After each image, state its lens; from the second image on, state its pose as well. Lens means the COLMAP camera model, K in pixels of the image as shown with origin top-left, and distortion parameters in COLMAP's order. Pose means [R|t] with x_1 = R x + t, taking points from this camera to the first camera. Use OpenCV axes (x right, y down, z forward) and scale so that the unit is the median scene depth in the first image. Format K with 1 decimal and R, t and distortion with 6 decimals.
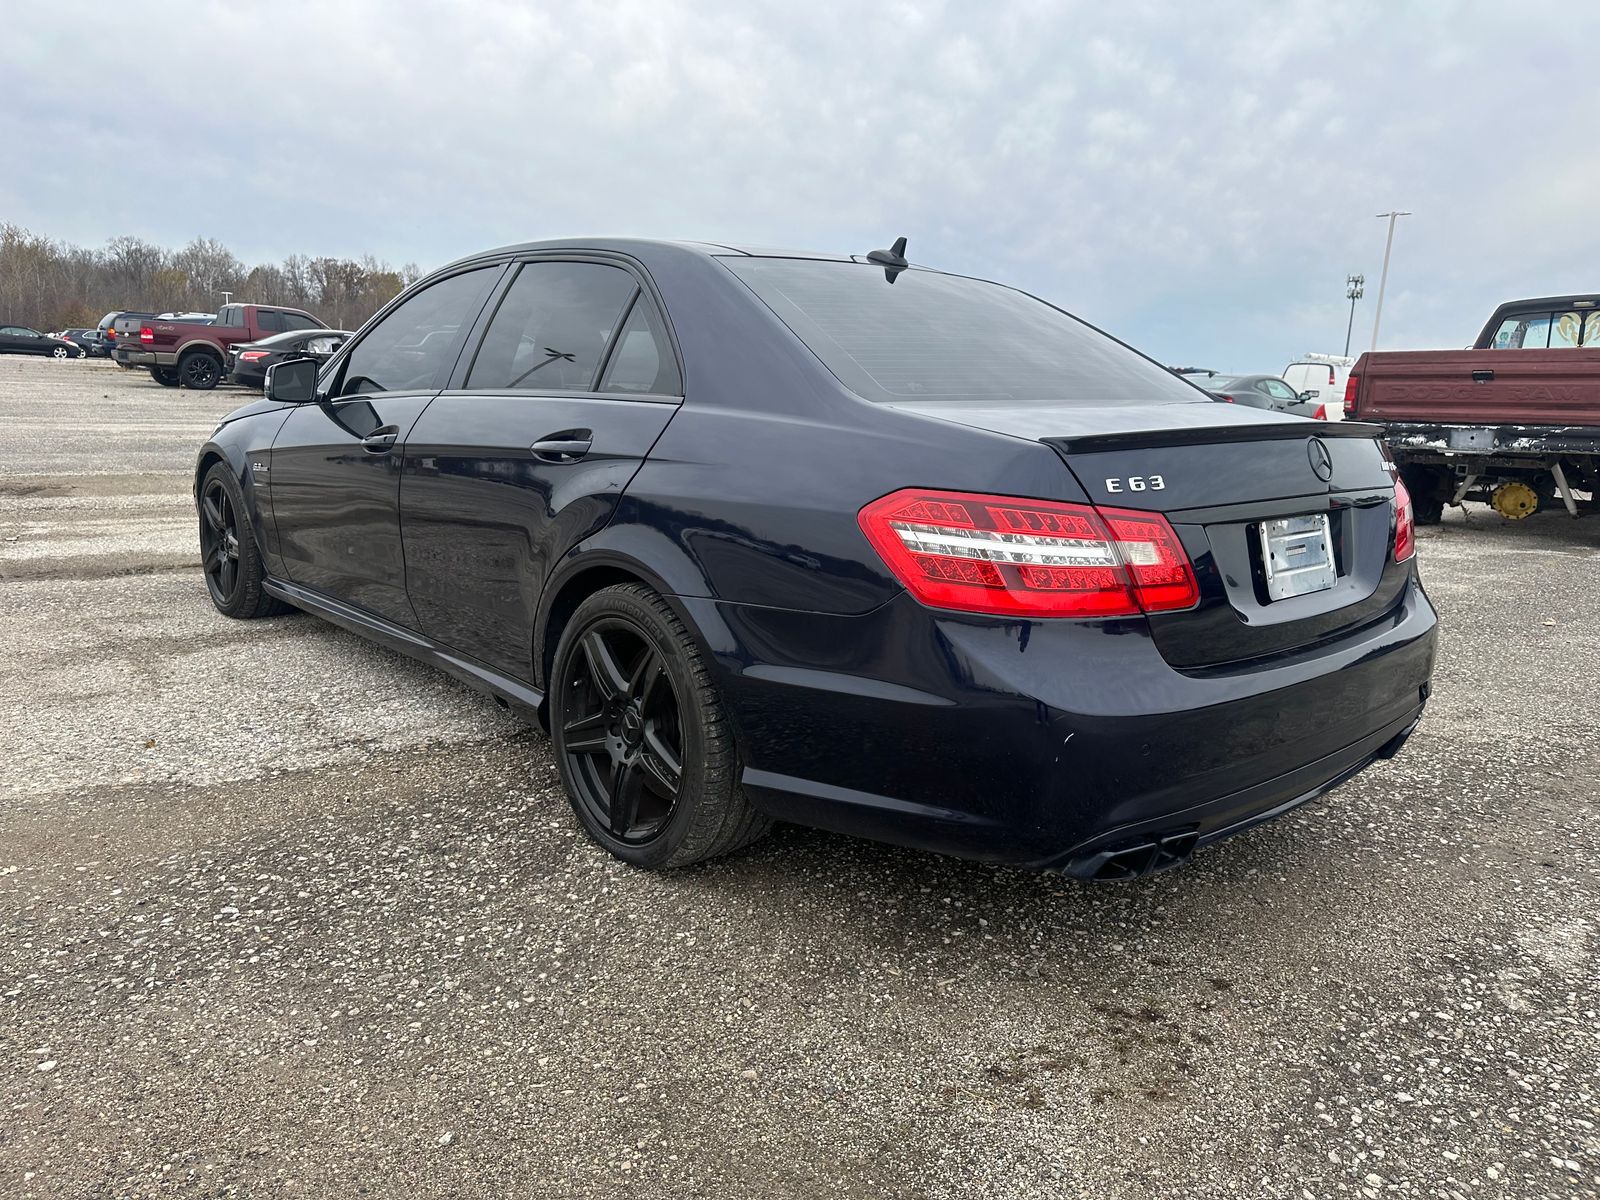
lens RADIAL K [[1136.9, 0, 800.3], [0, 1136.9, 590.5], [0, 0, 1]] dist [0.037009, -0.041639]
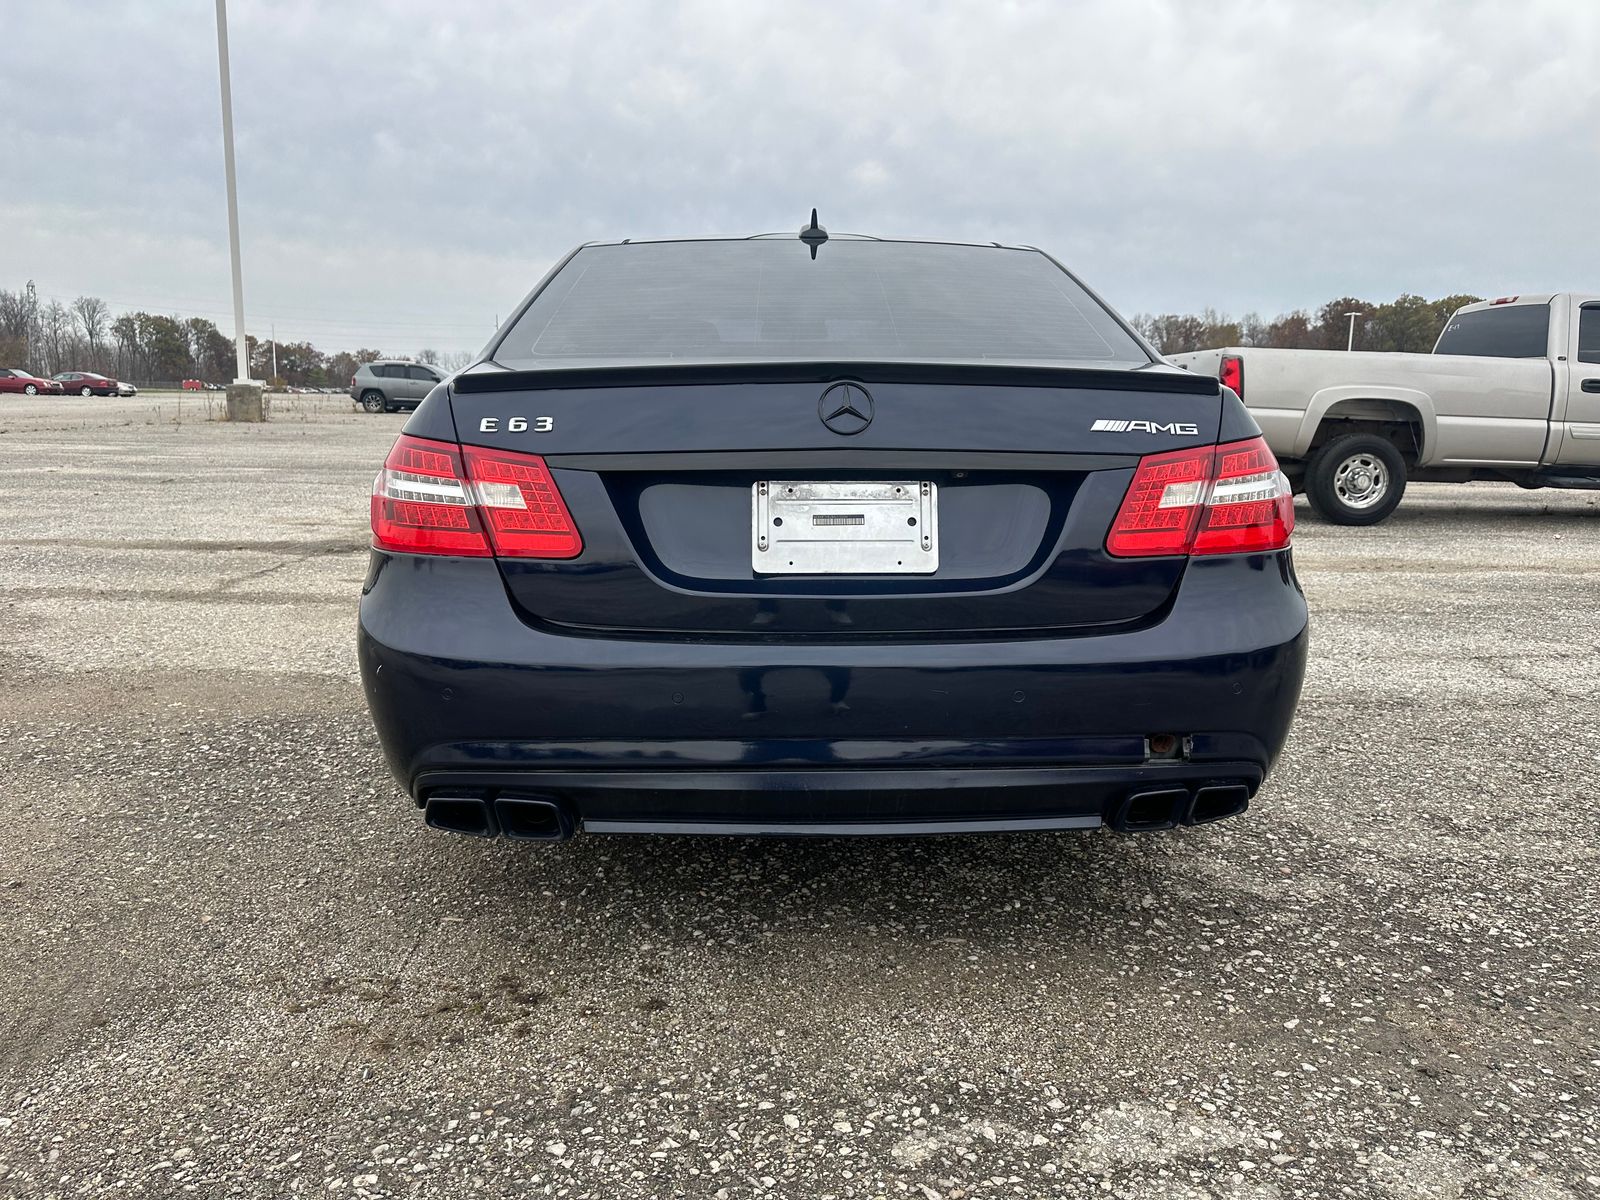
lens RADIAL K [[1136.9, 0, 800.3], [0, 1136.9, 590.5], [0, 0, 1]] dist [0.037009, -0.041639]
pose [[0.769101, 0.073930, -0.634837, 0.250506], [-0.101415, 0.994819, -0.007012, 0.006358], [0.631030, 0.069775, 0.772614, 0.096339]]
